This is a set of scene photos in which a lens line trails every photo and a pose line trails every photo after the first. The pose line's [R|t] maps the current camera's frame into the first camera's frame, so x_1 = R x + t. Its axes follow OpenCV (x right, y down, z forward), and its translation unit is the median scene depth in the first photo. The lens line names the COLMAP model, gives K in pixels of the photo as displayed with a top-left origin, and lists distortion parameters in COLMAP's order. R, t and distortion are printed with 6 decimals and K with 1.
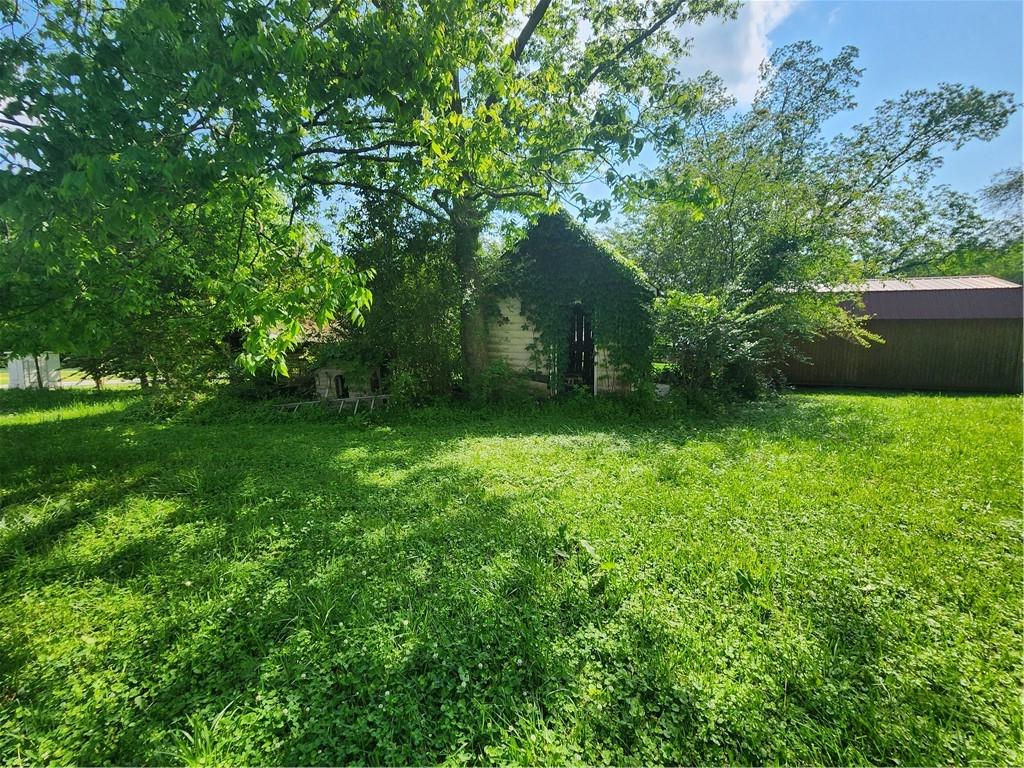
lens RADIAL K [[420.0, 0, 511.6], [0, 420.0, 382.4], [0, 0, 1]] dist [0.001879, 0.000886]
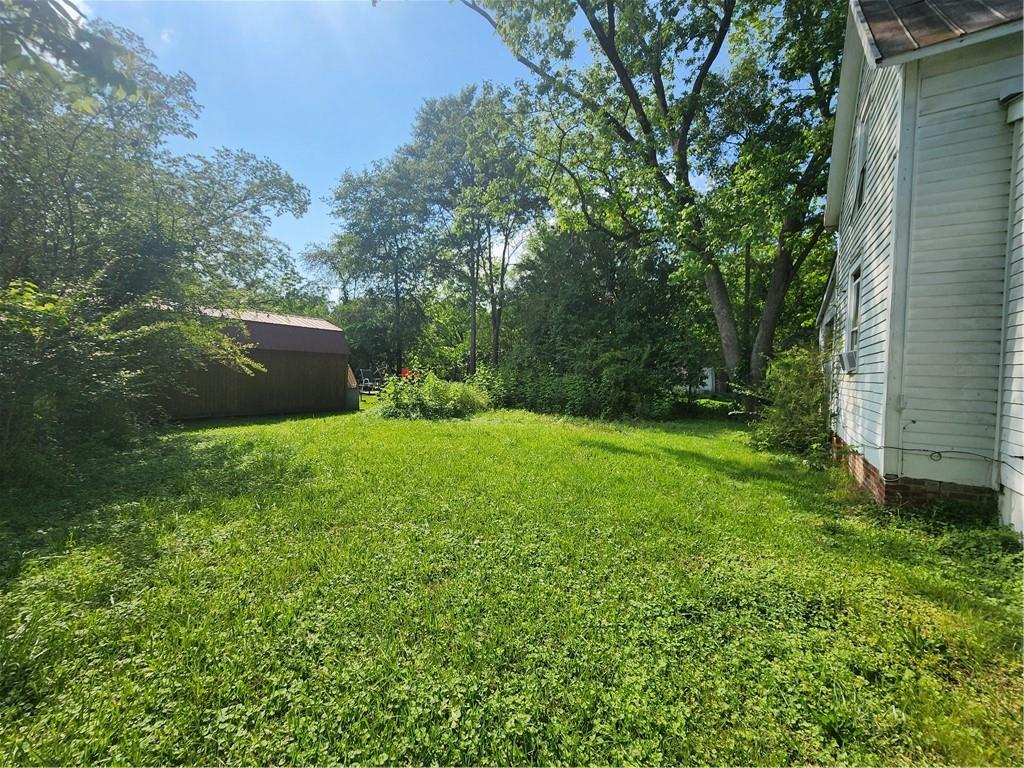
lens RADIAL K [[420.0, 0, 510.5], [0, 420.0, 381.0], [0, 0, 1]] dist [0.001879, 0.000886]
pose [[0.249859, -0.013756, 0.968184, 0.040090], [0.074858, 0.997181, -0.005151, -0.020638], [-0.965384, 0.073764, 0.250185, 0.160938]]
